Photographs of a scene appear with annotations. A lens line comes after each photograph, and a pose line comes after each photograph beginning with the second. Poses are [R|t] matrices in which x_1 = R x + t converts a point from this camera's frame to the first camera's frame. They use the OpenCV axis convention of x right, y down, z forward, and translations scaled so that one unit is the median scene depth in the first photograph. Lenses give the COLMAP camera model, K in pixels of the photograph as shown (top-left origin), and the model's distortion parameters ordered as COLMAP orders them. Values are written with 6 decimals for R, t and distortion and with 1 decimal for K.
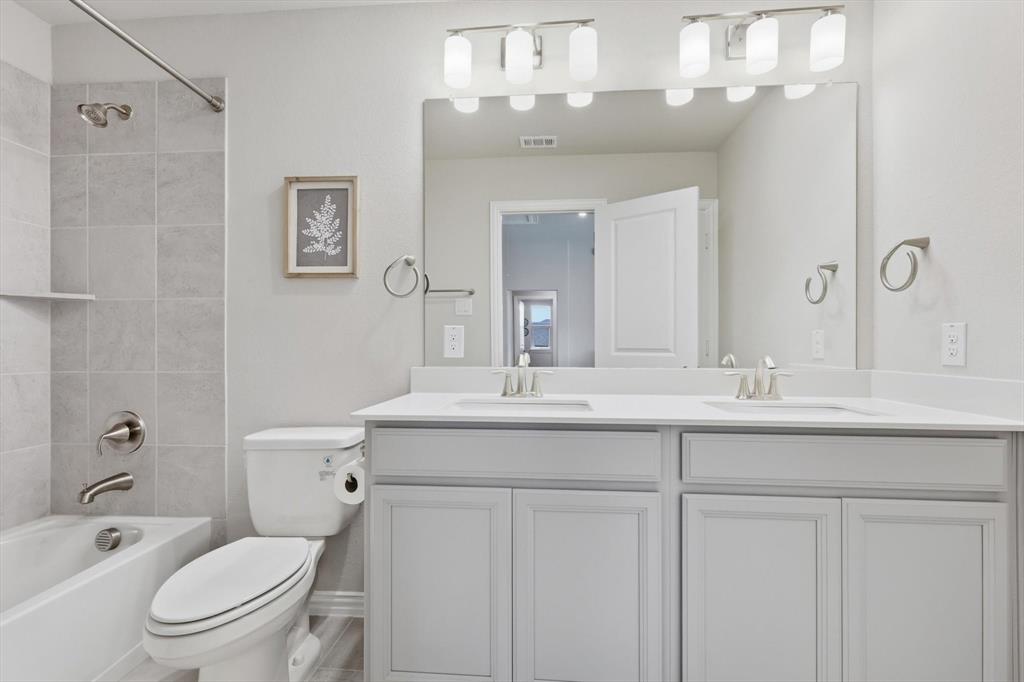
lens RADIAL K [[452.6, 0, 509.3], [0, 452.6, 345.2], [0, 0, 1]] dist [0.003001, 0.000344]
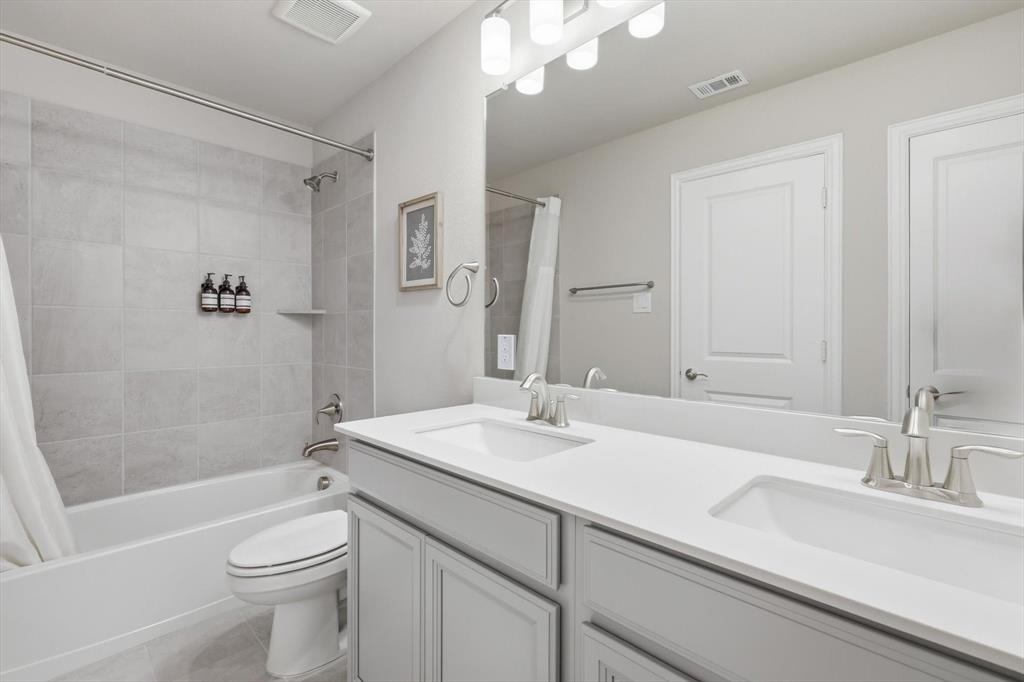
lens RADIAL K [[452.6, 0, 511.0], [0, 452.6, 333.2], [0, 0, 1]] dist [0.003001, 0.000344]
pose [[0.768391, 0.005533, -0.639957, 0.460201], [-0.003588, 0.999984, 0.004337, -0.049351], [0.639971, -0.001036, 0.768399, 0.296516]]
